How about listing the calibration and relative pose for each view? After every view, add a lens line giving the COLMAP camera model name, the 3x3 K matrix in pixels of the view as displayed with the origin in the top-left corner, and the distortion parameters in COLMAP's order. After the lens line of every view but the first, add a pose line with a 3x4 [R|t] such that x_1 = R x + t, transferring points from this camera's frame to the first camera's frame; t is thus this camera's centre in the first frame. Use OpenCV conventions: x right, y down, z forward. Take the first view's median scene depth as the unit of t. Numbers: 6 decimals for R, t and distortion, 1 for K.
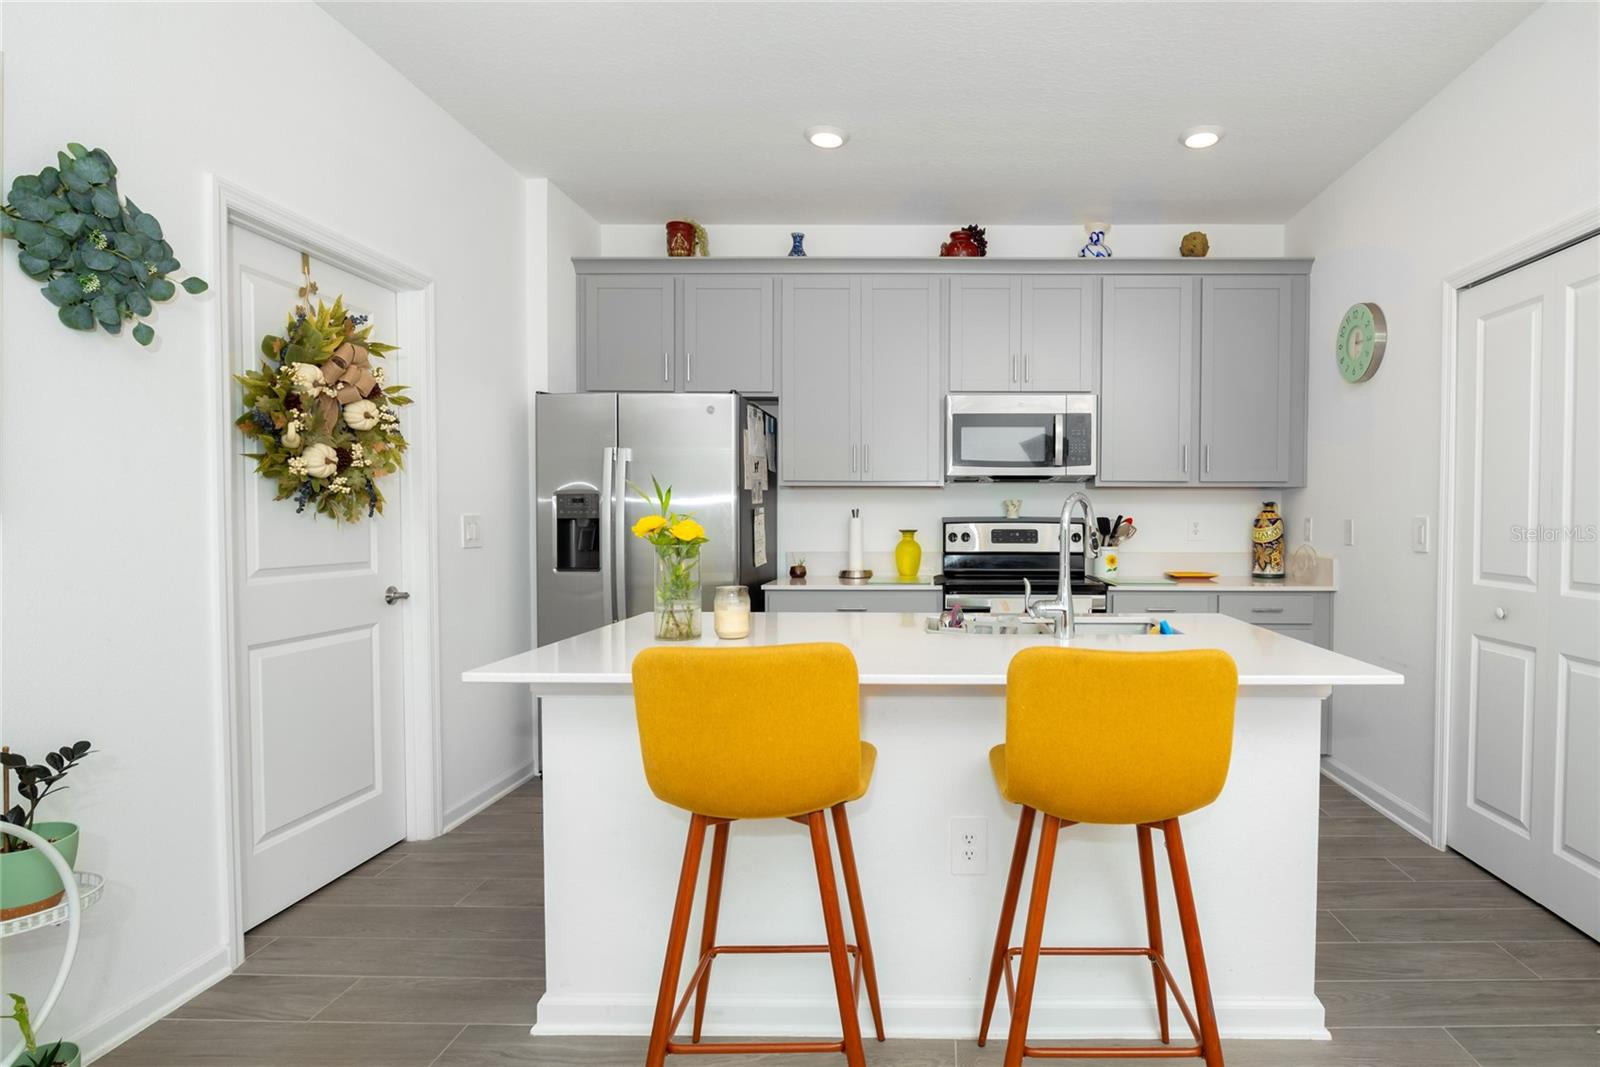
lens RADIAL K [[640.8, 0, 802.2], [0, 640.8, 527.6], [0, 0, 1]] dist [-0.001164, -0.000270]
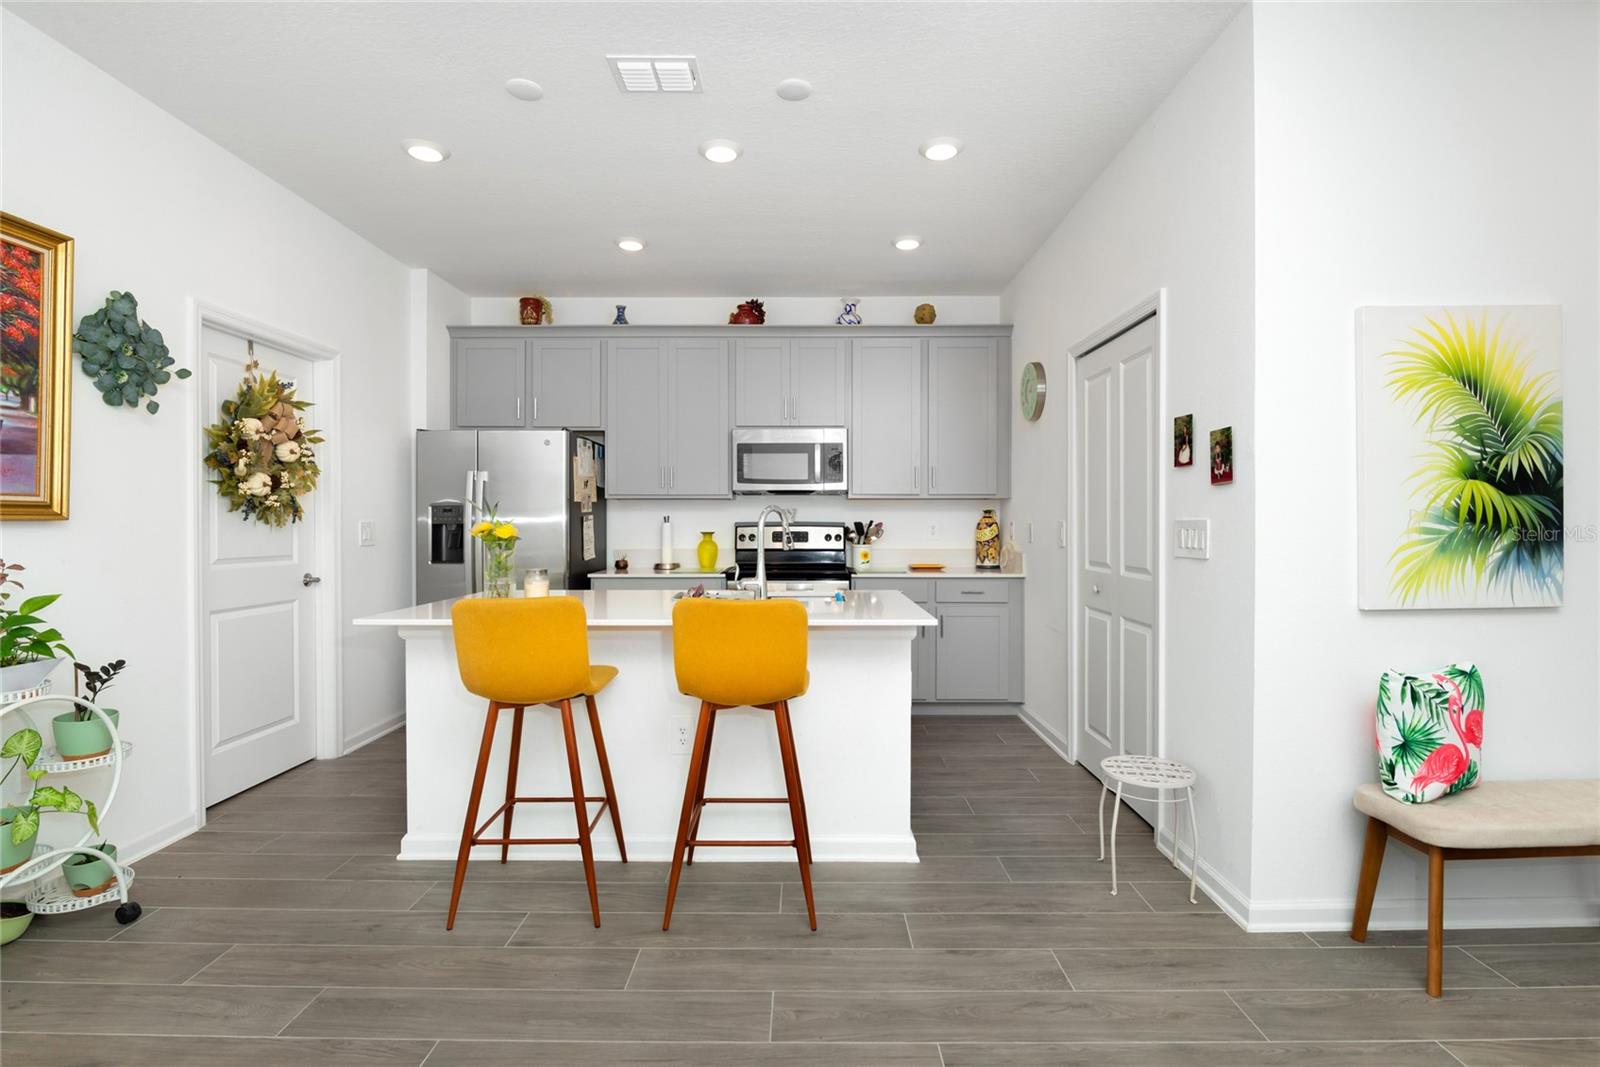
lens RADIAL K [[772.3, 0, 801.3], [0, 772.3, 518.2], [0, 0, 1]] dist [-0.001049, -0.001741]
pose [[0.999986, -0.002585, 0.004641, 0.411199], [0.002684, 0.999771, -0.021249, 0.010983], [-0.004585, 0.021261, 0.999763, -0.663621]]
